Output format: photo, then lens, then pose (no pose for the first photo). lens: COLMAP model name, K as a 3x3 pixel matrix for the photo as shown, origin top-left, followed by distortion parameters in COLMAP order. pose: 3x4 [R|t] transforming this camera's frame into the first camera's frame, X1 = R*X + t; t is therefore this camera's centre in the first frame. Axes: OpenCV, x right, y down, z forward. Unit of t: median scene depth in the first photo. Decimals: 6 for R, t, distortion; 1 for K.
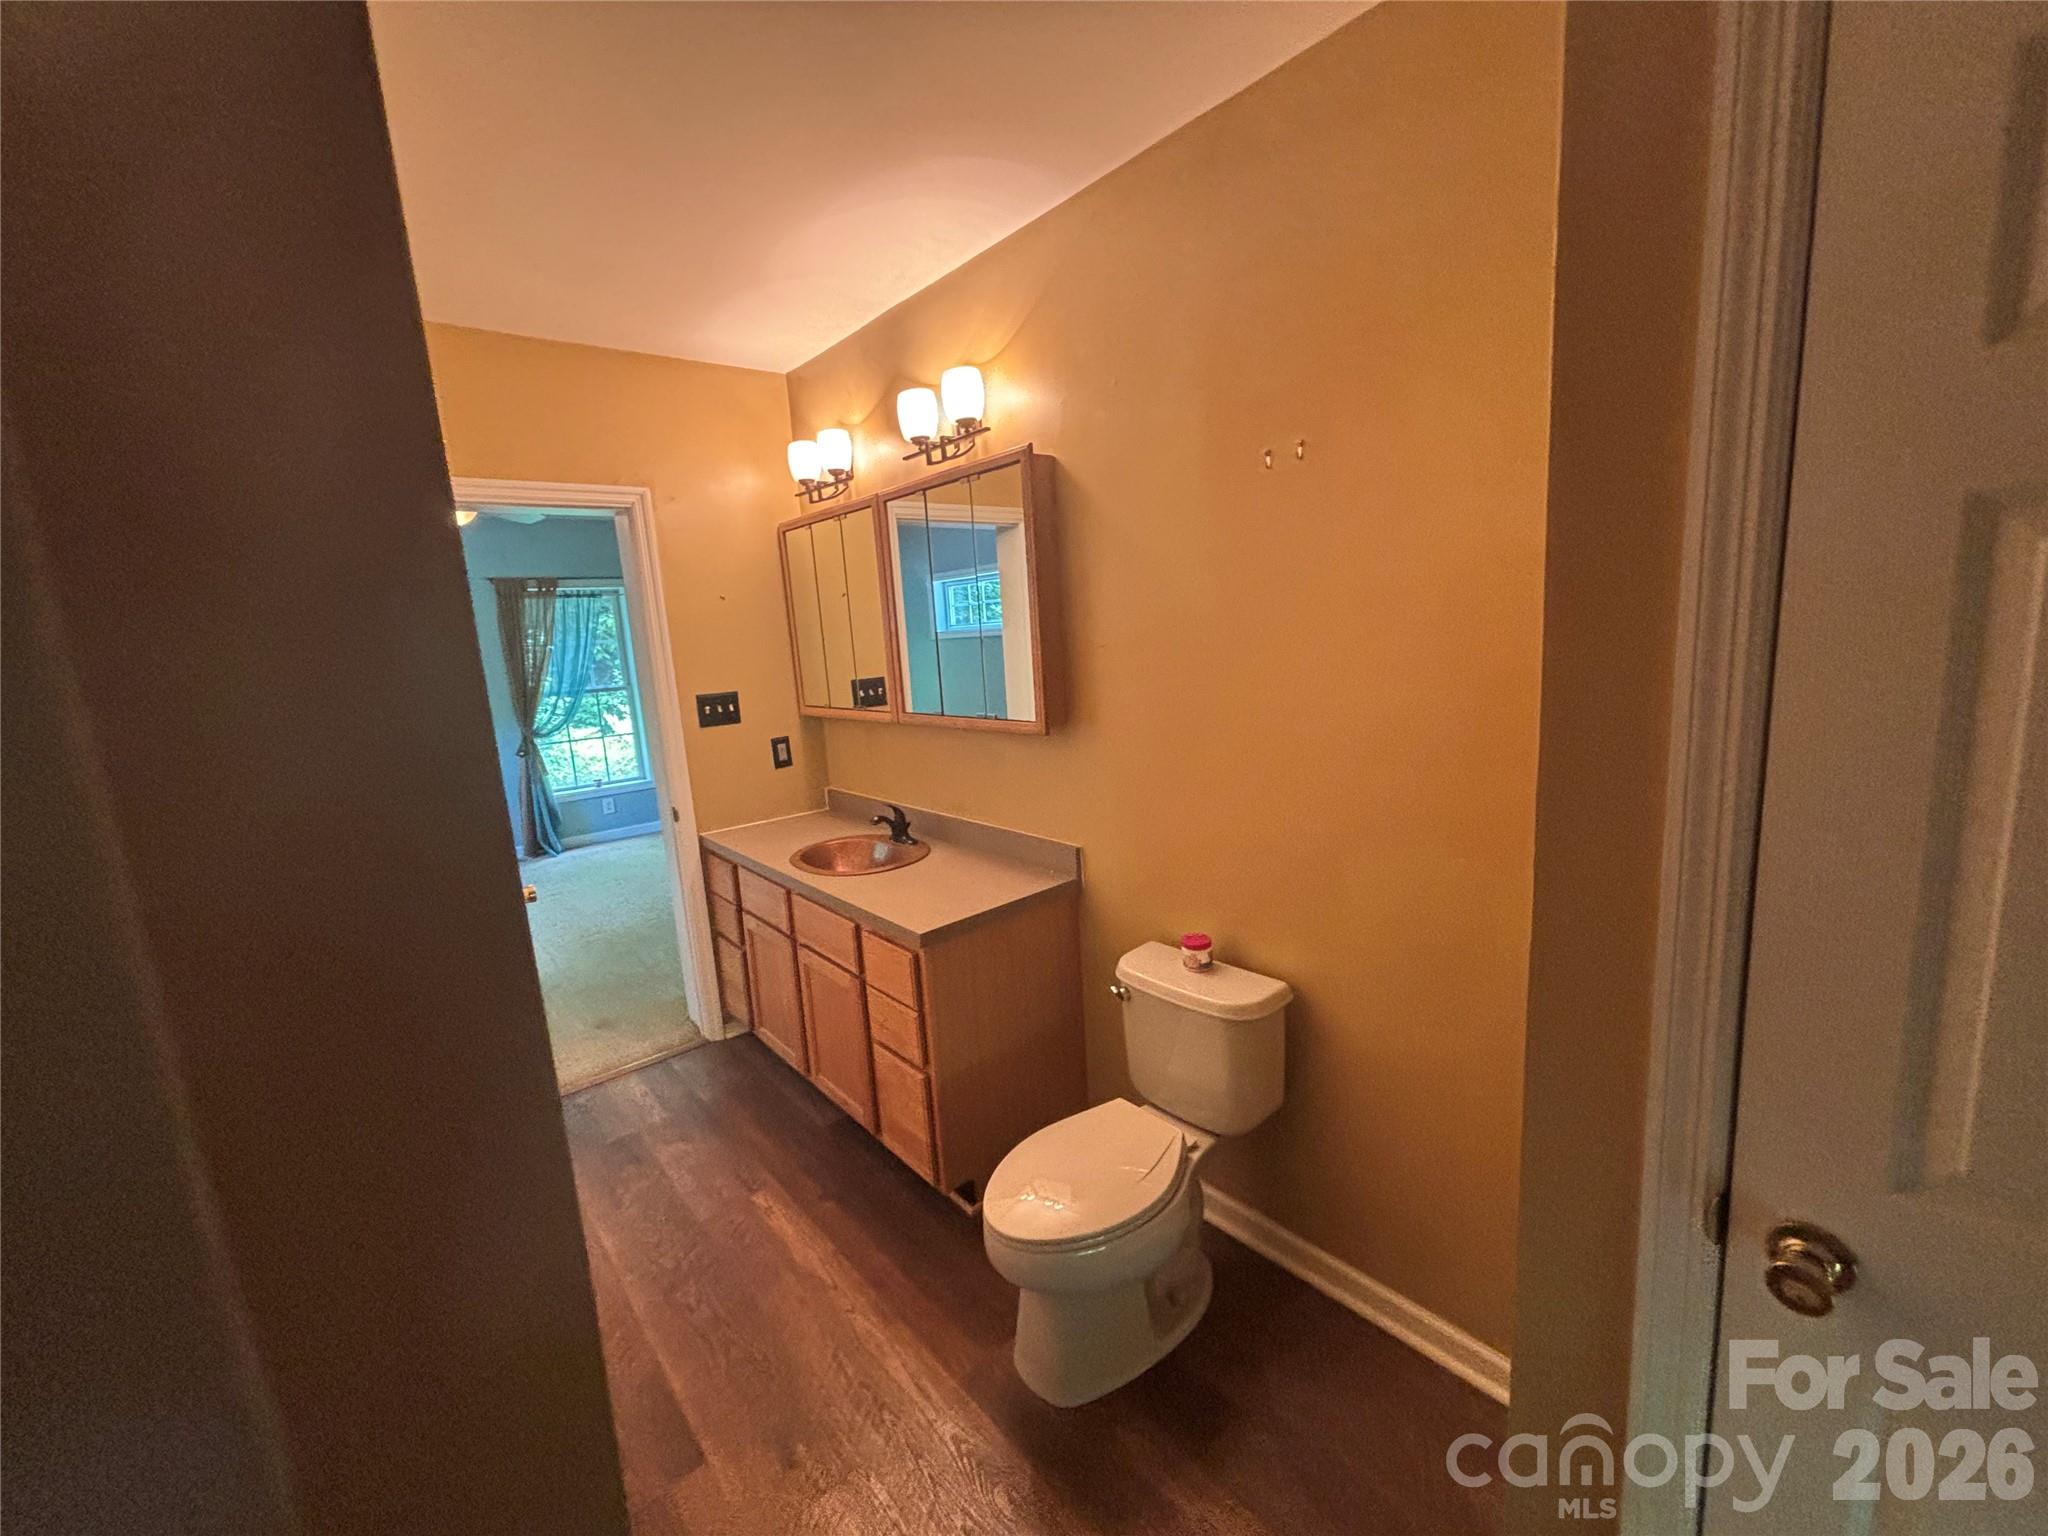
lens RADIAL K [[823.8, 0, 1002.3], [0, 823.8, 764.4], [0, 0, 1]] dist [0.000823, -0.000652]
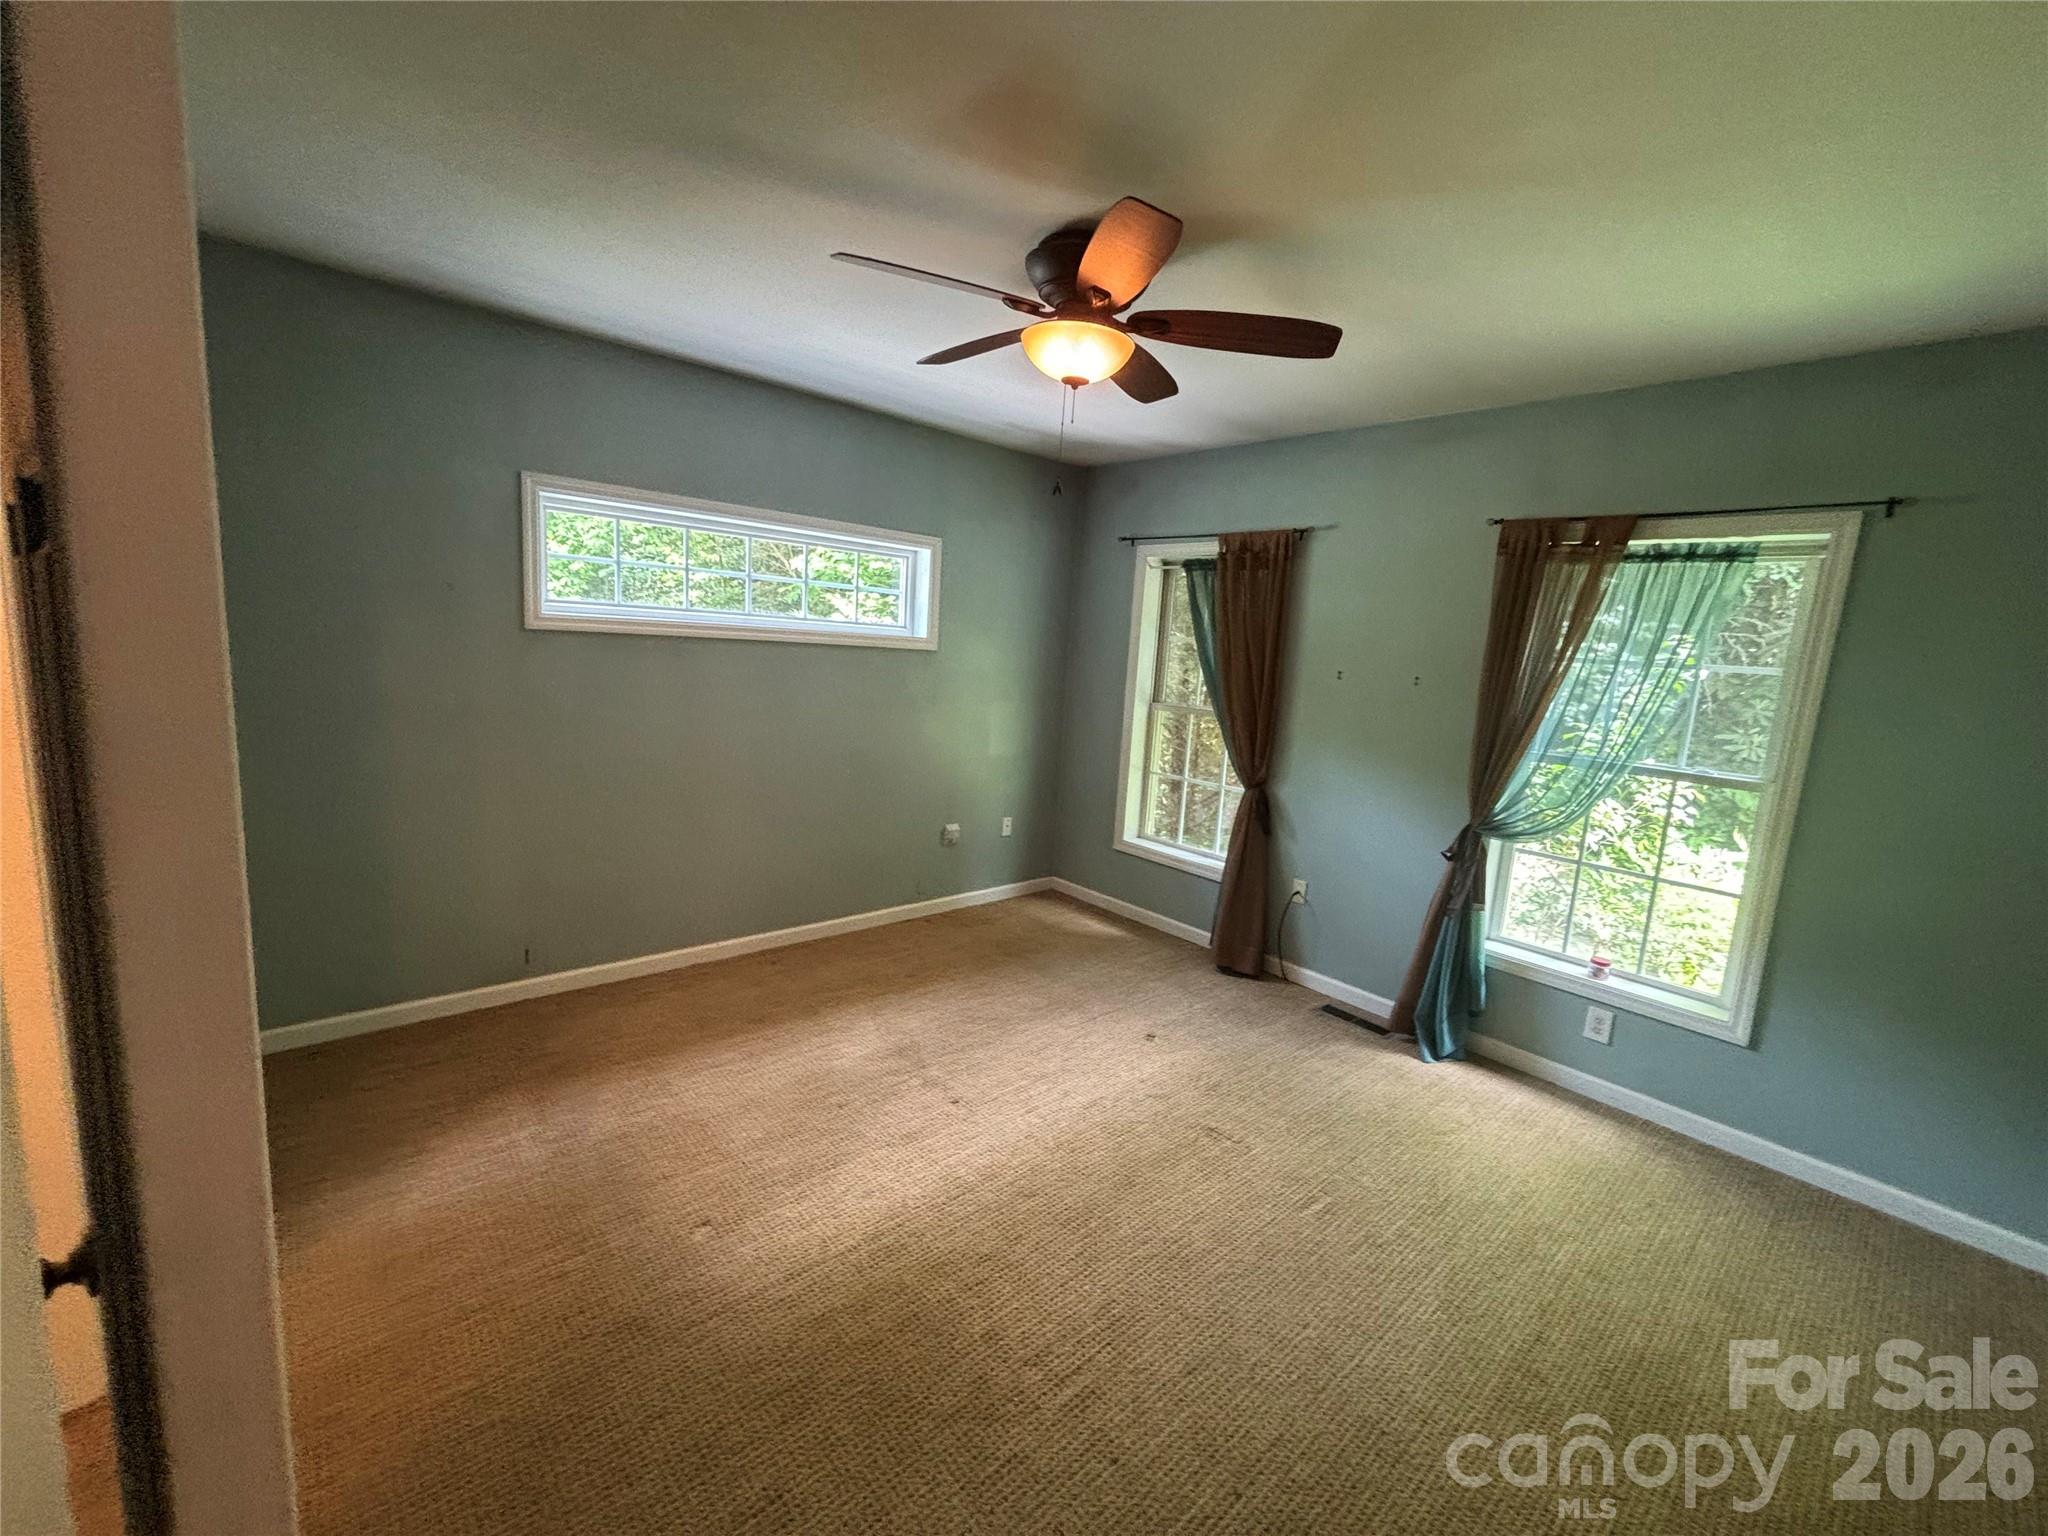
lens RADIAL K [[823.8, 0, 1029.9], [0, 823.8, 760.1], [0, 0, 1]] dist [0.000823, -0.000652]
pose [[0.039304, 0.205099, -0.977952, -0.081003], [-0.238511, 0.952344, 0.190143, -0.102499], [0.970344, 0.225779, 0.086350, 0.651368]]
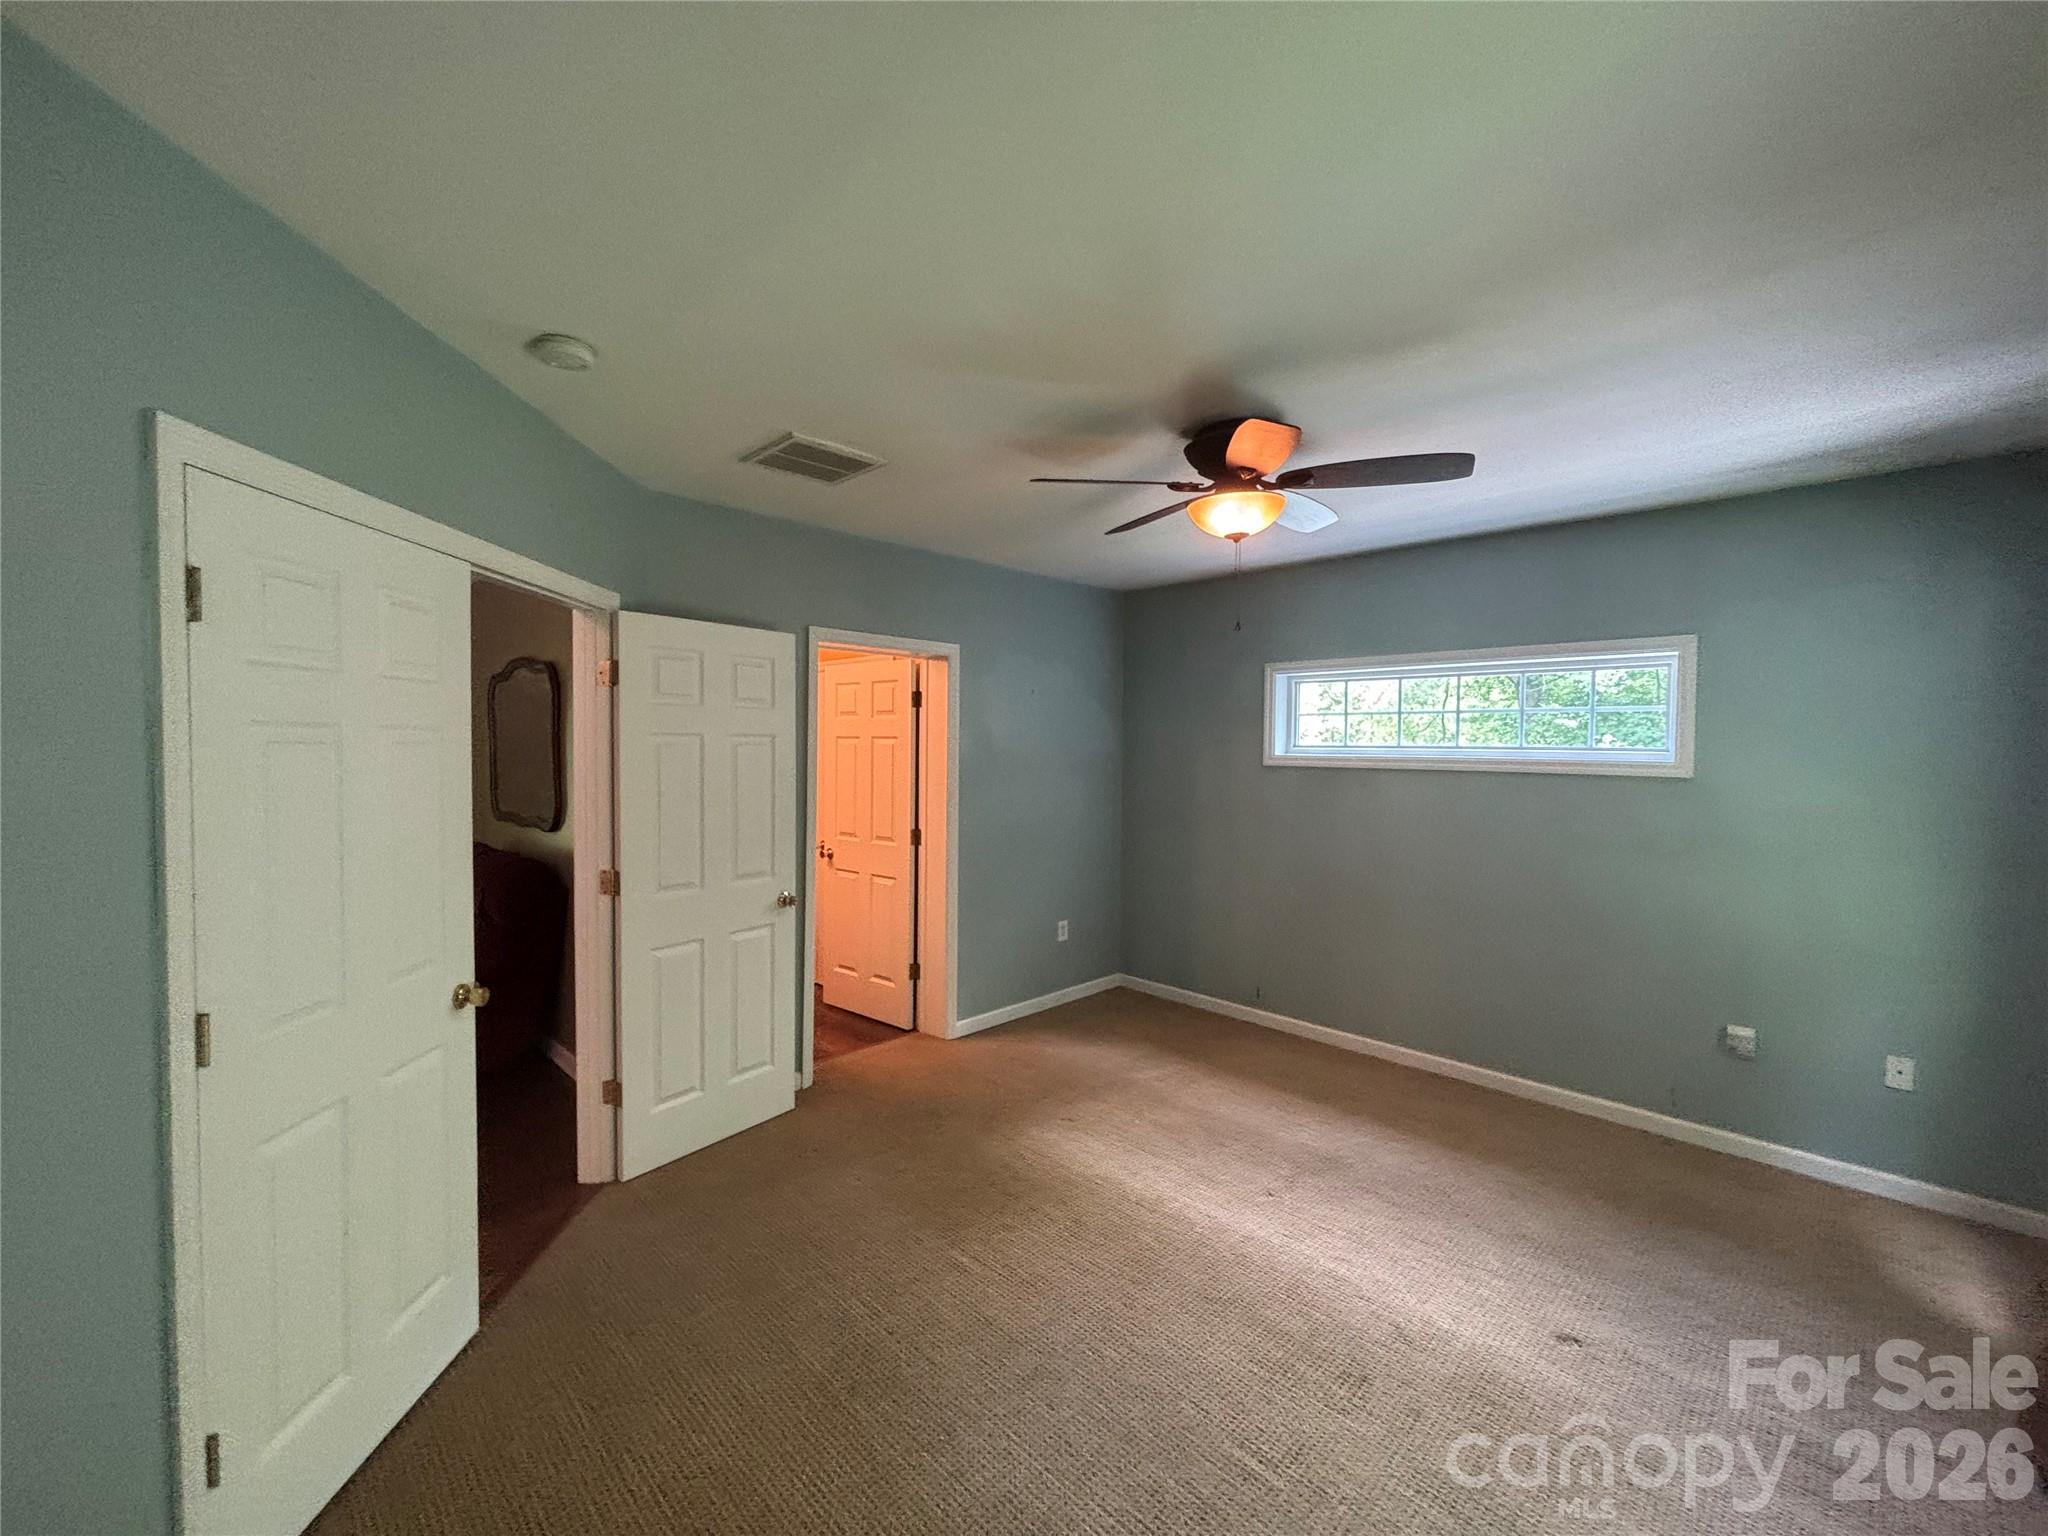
lens RADIAL K [[823.8, 0, 1004.8], [0, 823.8, 768.4], [0, 0, 1]] dist [0.000823, -0.000652]
pose [[-0.995119, 0.059505, -0.078723, -0.296926], [0.041905, 0.977054, 0.208829, -0.171464], [0.089343, 0.204511, -0.974779, 1.068675]]
